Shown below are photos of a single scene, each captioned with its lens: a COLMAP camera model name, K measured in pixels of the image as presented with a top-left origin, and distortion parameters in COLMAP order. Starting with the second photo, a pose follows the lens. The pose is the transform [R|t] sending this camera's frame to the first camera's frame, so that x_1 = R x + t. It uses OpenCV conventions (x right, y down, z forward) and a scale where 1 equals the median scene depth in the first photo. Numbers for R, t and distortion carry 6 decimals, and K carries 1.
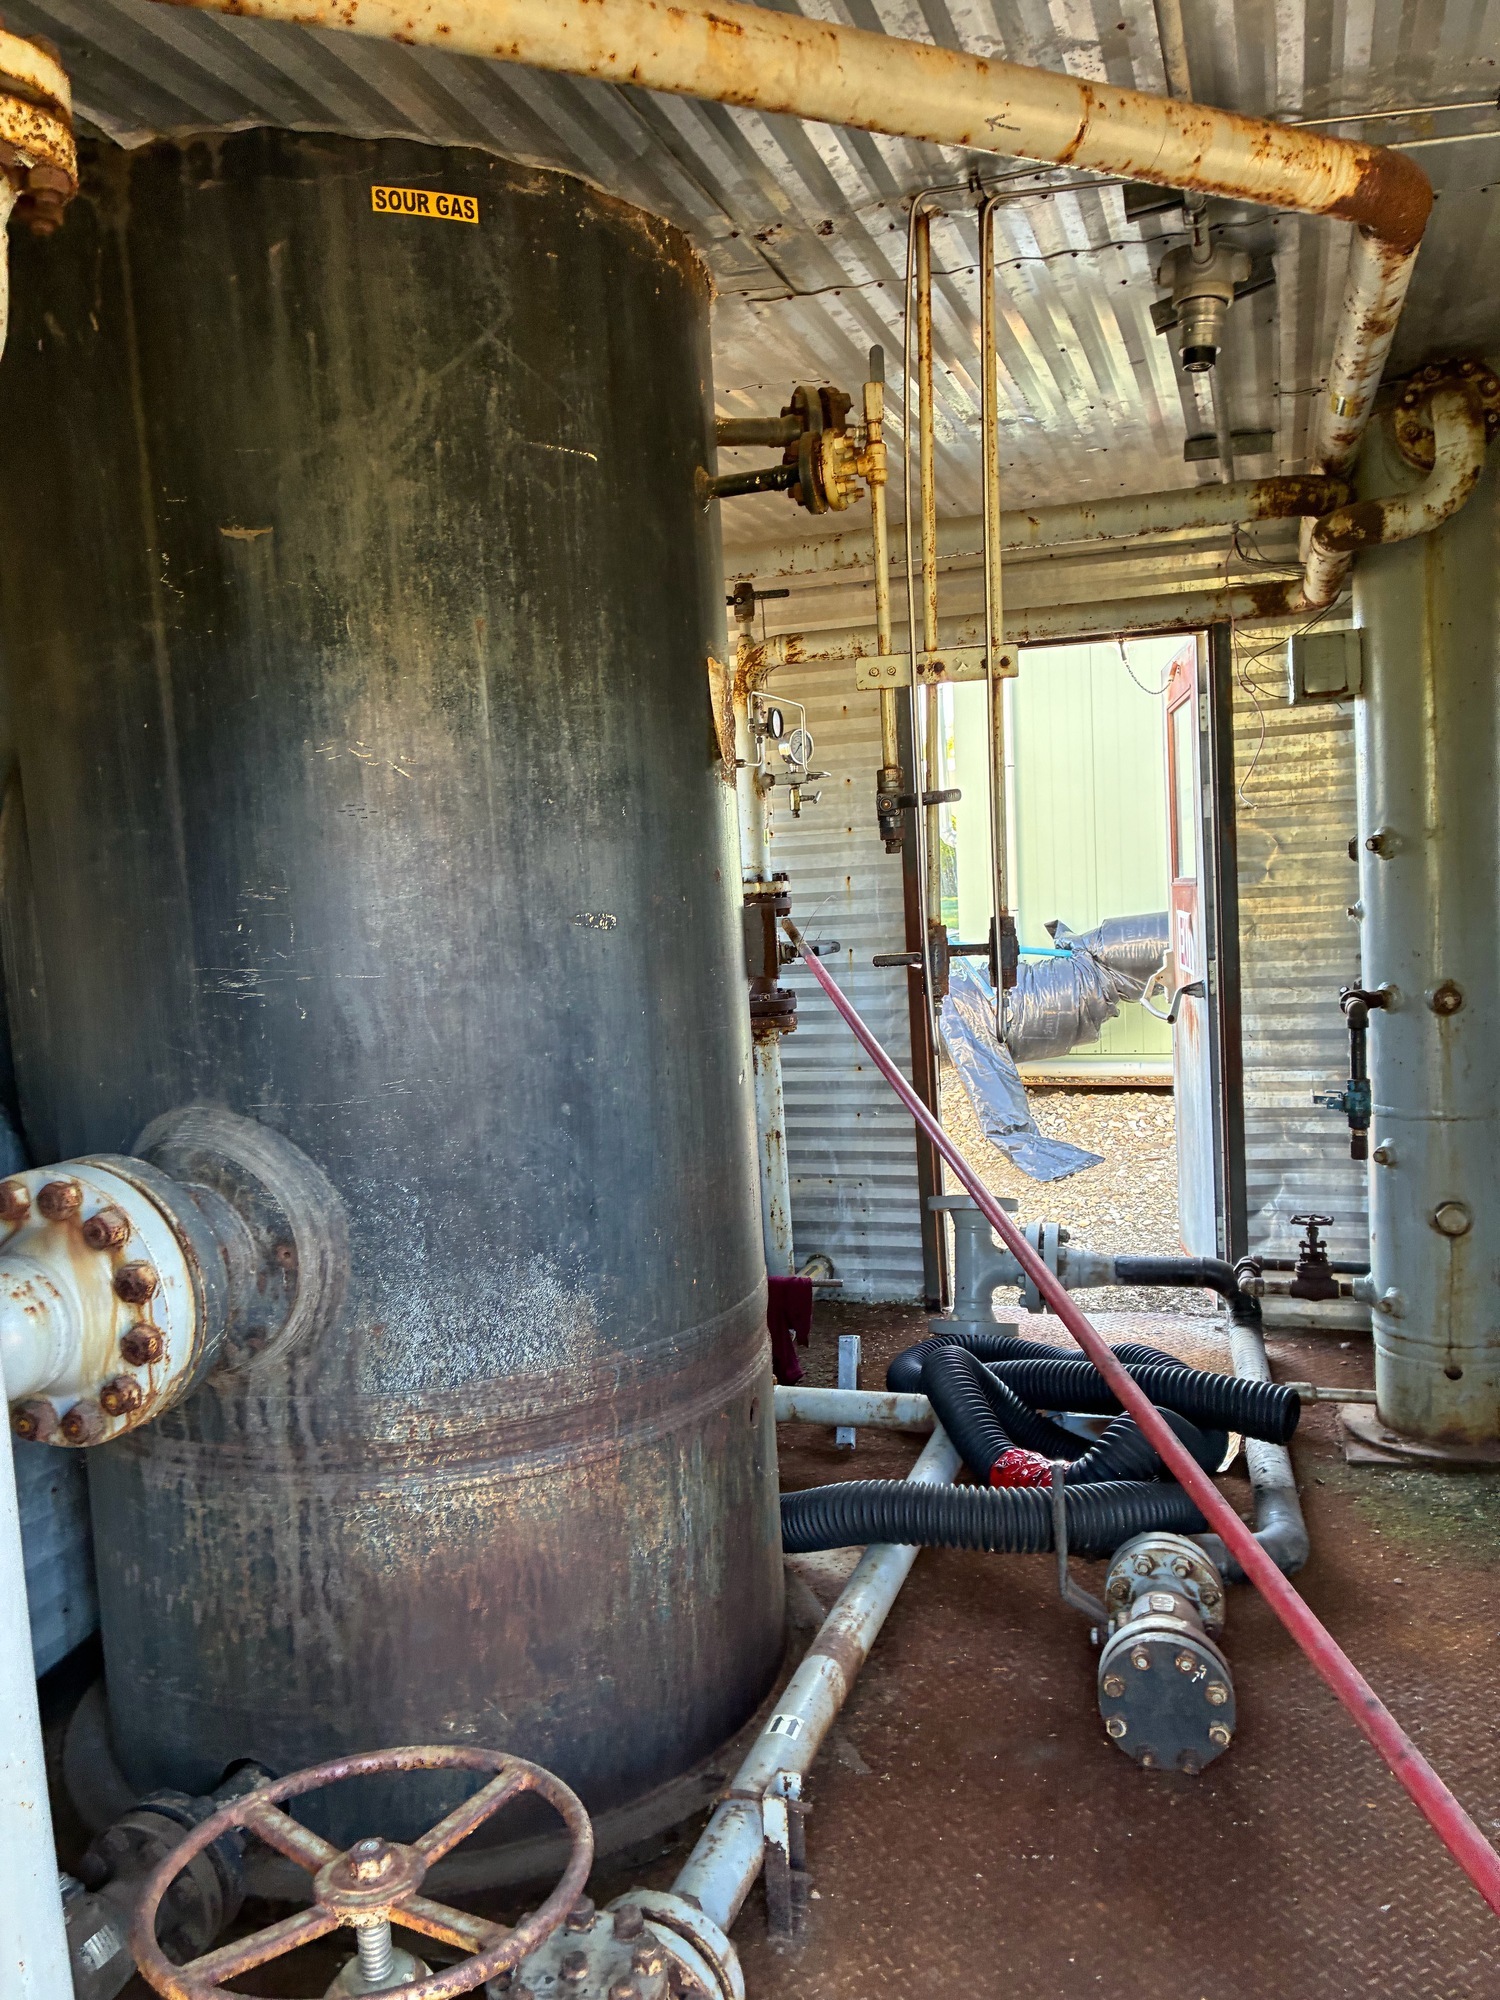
lens RADIAL K [[1531.8, 0, 750.6], [0, 1531.8, 1002.6], [0, 0, 1]] dist [0.055104, -0.068354]
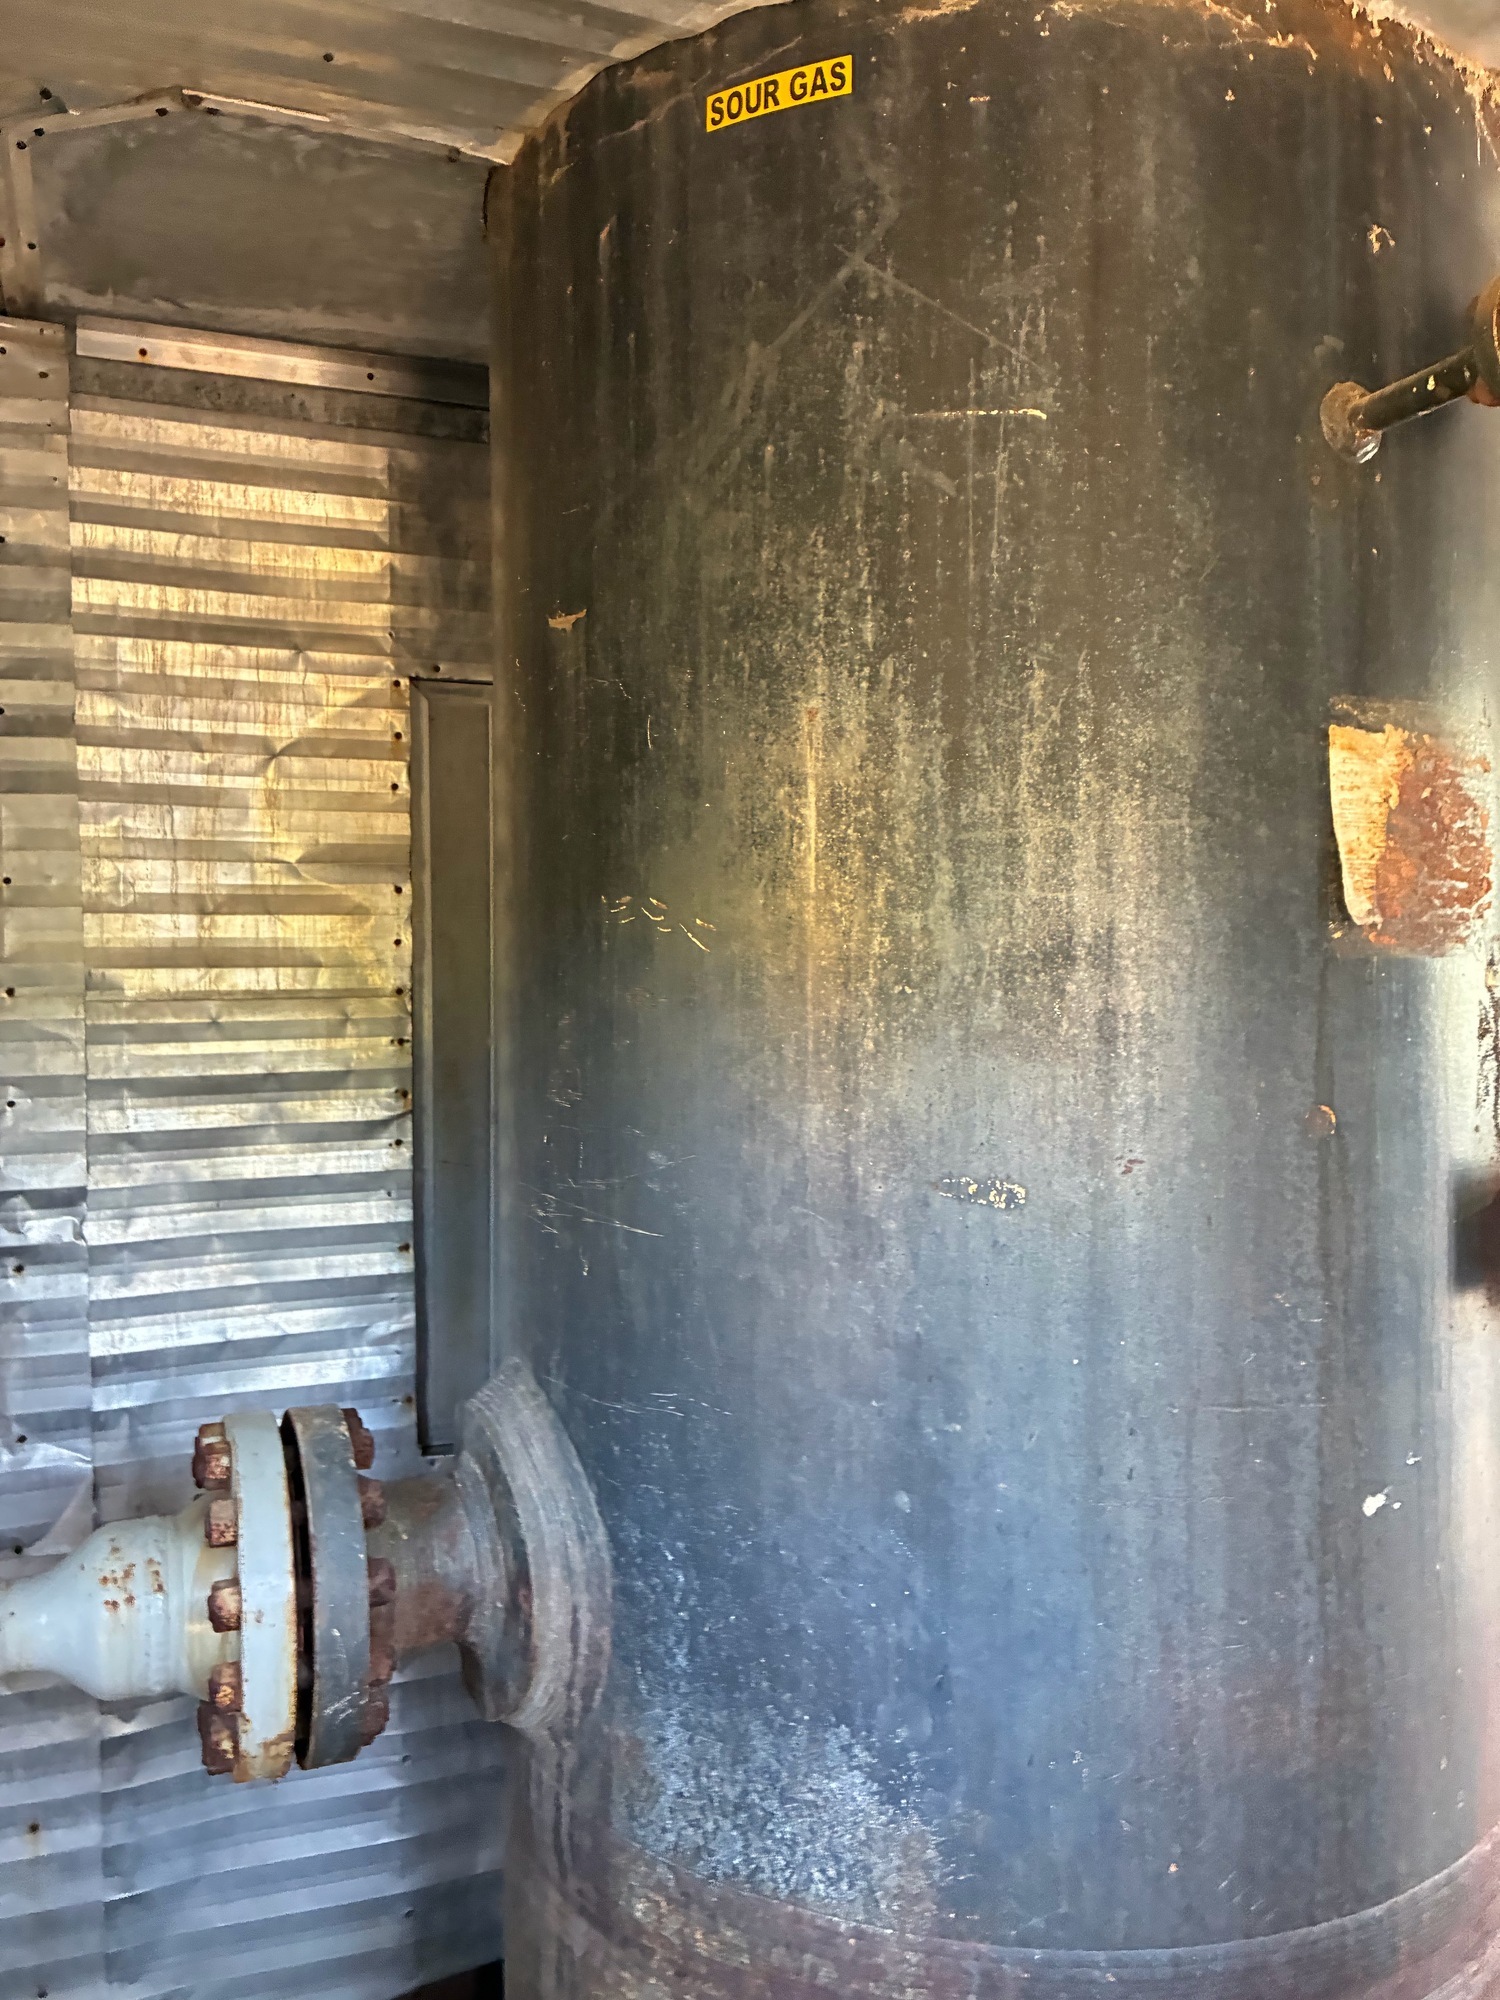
lens RADIAL K [[1531.8, 0, 720.0], [0, 1531.8, 983.5], [0, 0, 1]] dist [0.055104, -0.068354]
pose [[0.658305, 0.056160, -0.750654, 0.275824], [-0.091489, 0.995790, -0.005734, -0.123084], [0.747171, 0.072451, 0.660671, 0.538616]]
